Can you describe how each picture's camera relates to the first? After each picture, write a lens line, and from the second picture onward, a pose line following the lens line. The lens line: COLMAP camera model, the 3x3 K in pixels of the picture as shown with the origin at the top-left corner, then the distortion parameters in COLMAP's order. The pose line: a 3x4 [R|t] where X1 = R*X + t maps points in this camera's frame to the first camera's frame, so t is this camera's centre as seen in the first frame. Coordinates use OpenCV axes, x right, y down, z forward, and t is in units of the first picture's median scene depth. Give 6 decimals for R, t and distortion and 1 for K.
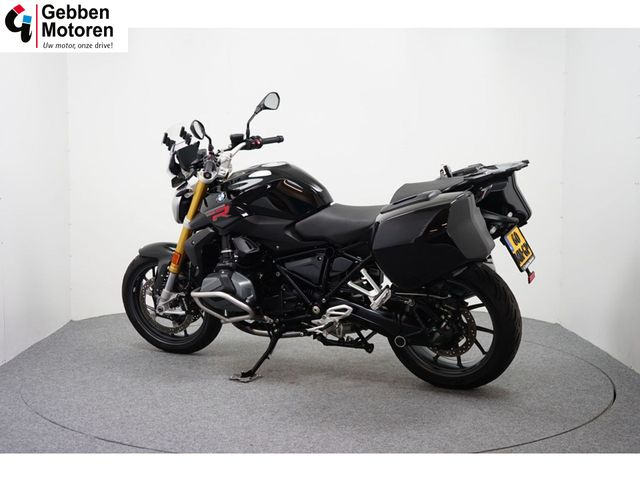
lens RADIAL K [[874.0, 0, 320.0], [0, 874.0, 240.0], [0, 0, 1]] dist [0.000339, -0.010645]
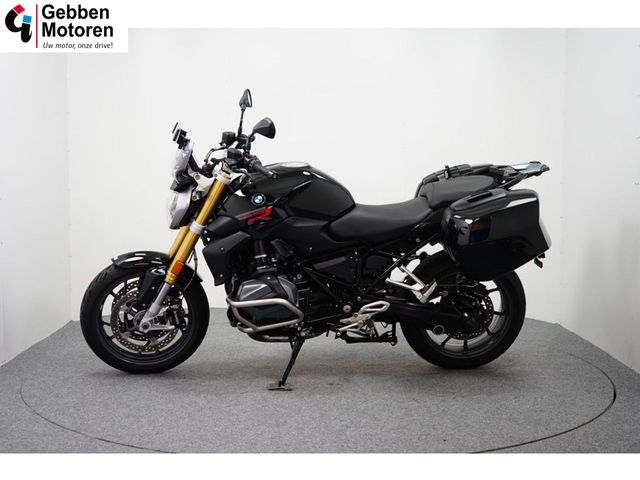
lens RADIAL K [[874.0, 0, 320.0], [0, 874.0, 240.0], [0, 0, 1]] dist [0.000339, -0.010645]
pose [[0.837408, -0.046073, 0.544633, -0.576241], [0.045007, 0.998870, 0.015298, -0.016220], [-0.544722, 0.011702, 0.838535, 0.170498]]
